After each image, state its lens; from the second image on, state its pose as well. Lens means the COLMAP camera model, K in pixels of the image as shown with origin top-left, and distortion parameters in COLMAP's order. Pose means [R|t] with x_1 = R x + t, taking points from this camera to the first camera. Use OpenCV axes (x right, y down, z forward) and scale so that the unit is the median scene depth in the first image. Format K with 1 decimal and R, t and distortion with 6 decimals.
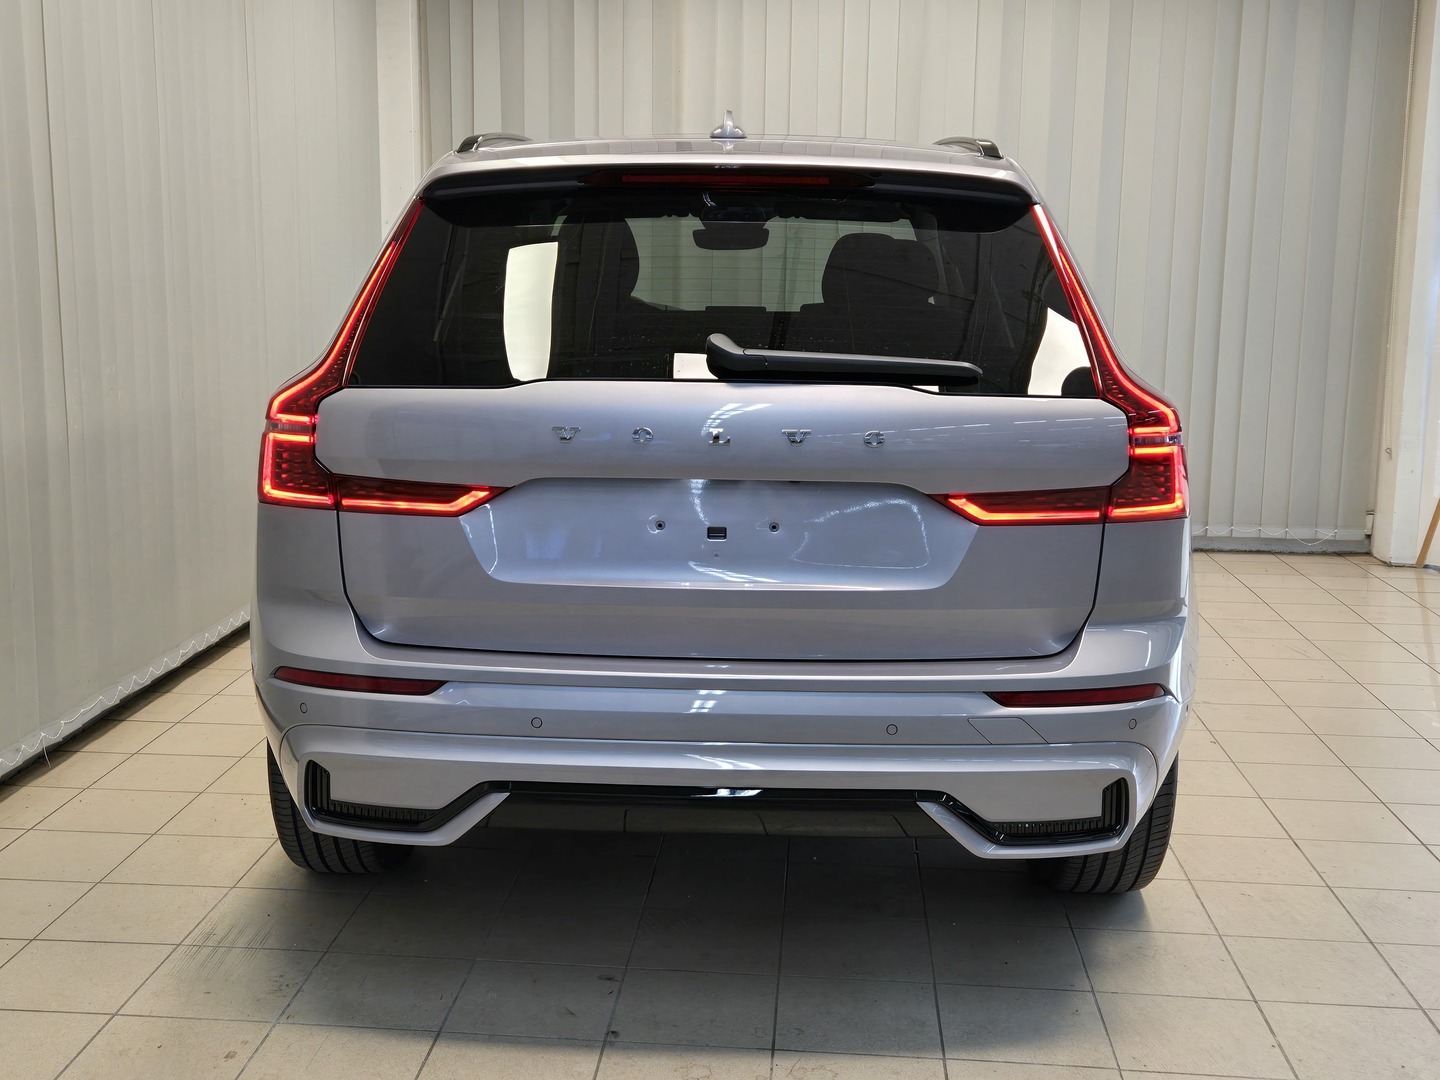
lens RADIAL K [[1679.2, 0, 720.0], [0, 1679.2, 540.0], [0, 0, 1]] dist [0.107792, -0.018752]
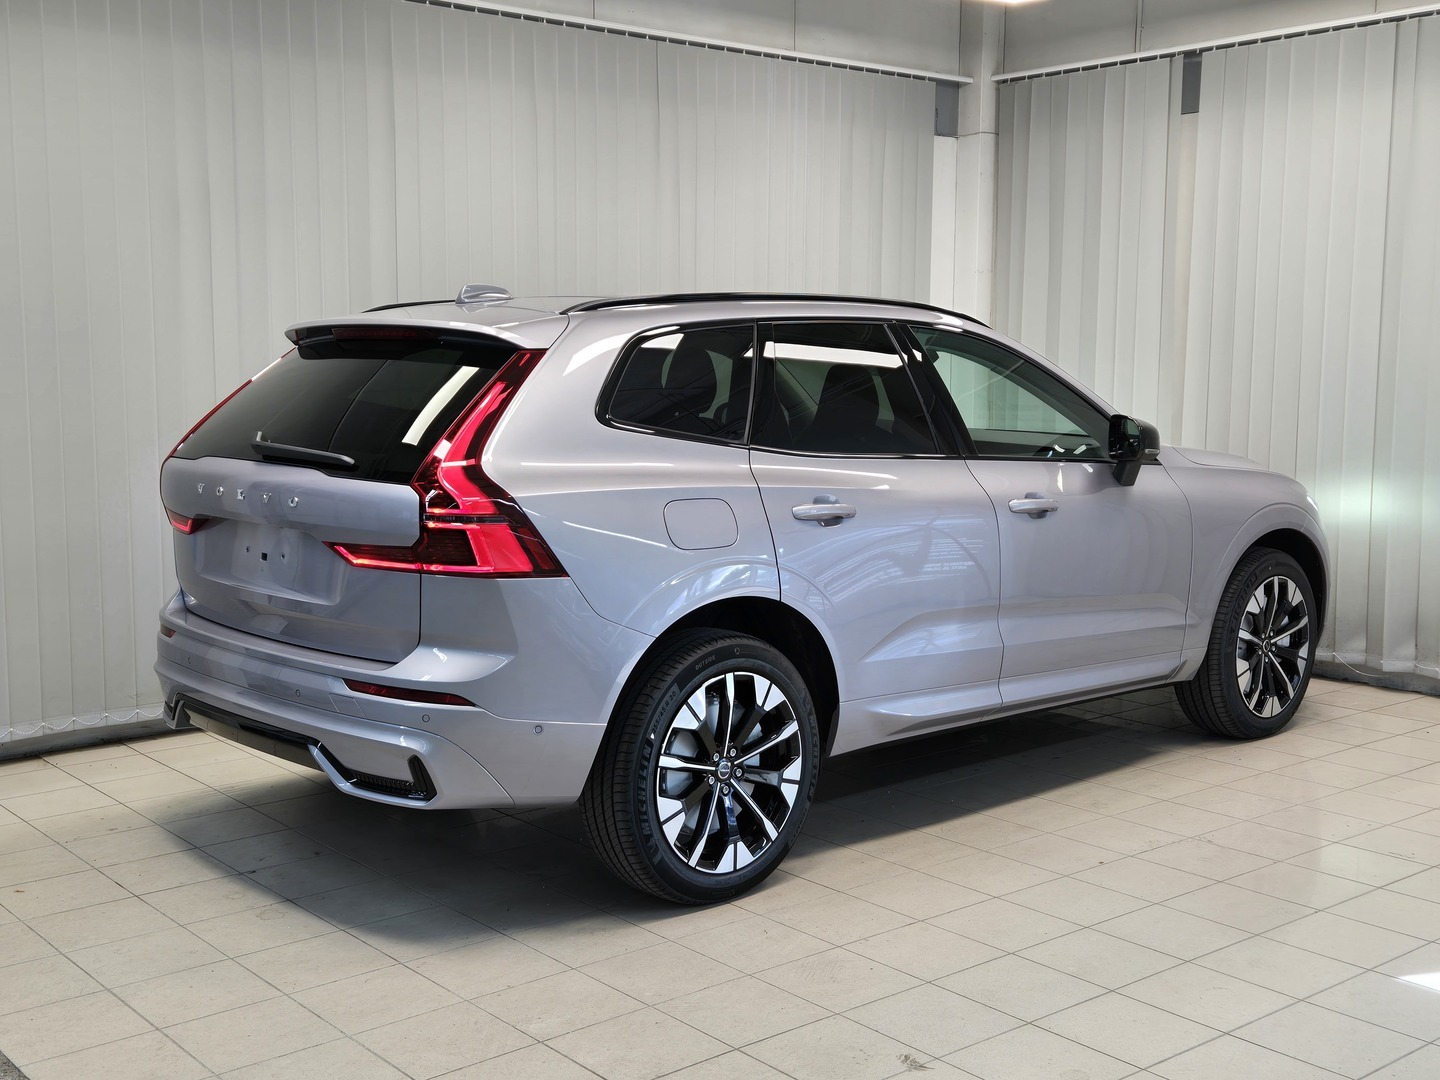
lens RADIAL K [[1681.8, 0, 689.7], [0, 1681.8, 543.2], [0, 0, 1]] dist [0.101445, -0.066966]
pose [[0.691448, 0.074611, -0.718563, 1.415670], [-0.120888, 0.992578, -0.013264, -0.044136], [0.712240, 0.096037, 0.695335, 0.171769]]
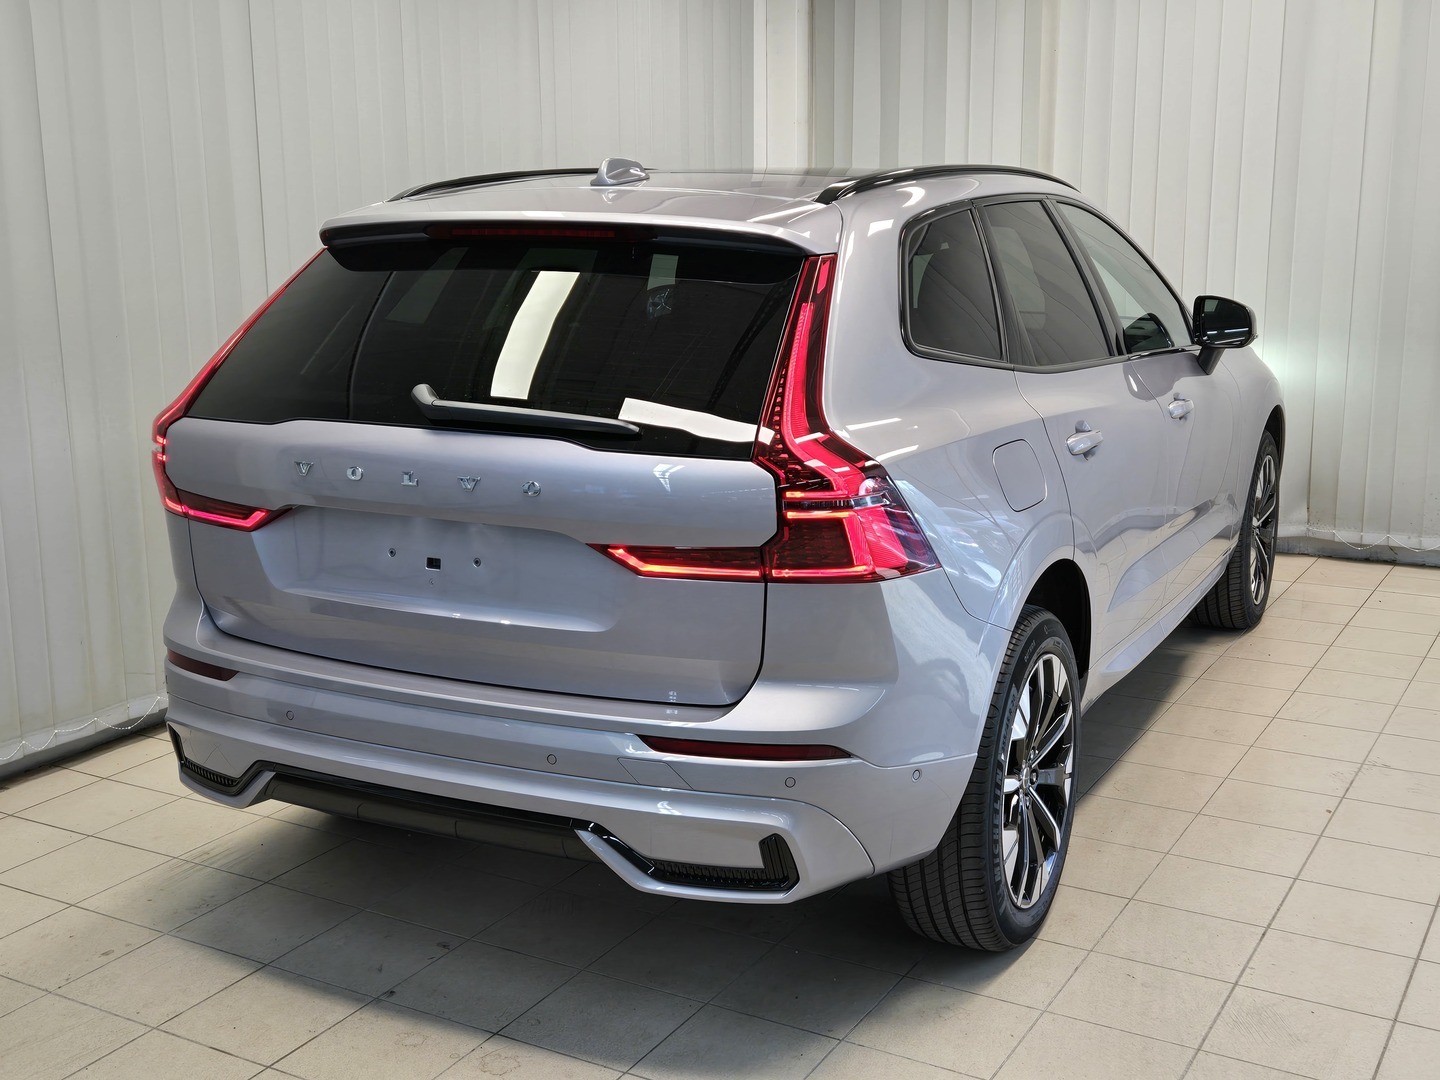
lens RADIAL K [[1679.2, 0, 720.0], [0, 1679.2, 540.0], [0, 0, 1]] dist [0.107792, -0.018752]
pose [[0.903099, 0.071544, -0.423430, 0.632910], [-0.056487, 0.997248, 0.048021, -0.082907], [0.425700, -0.019449, 0.904655, 0.076823]]
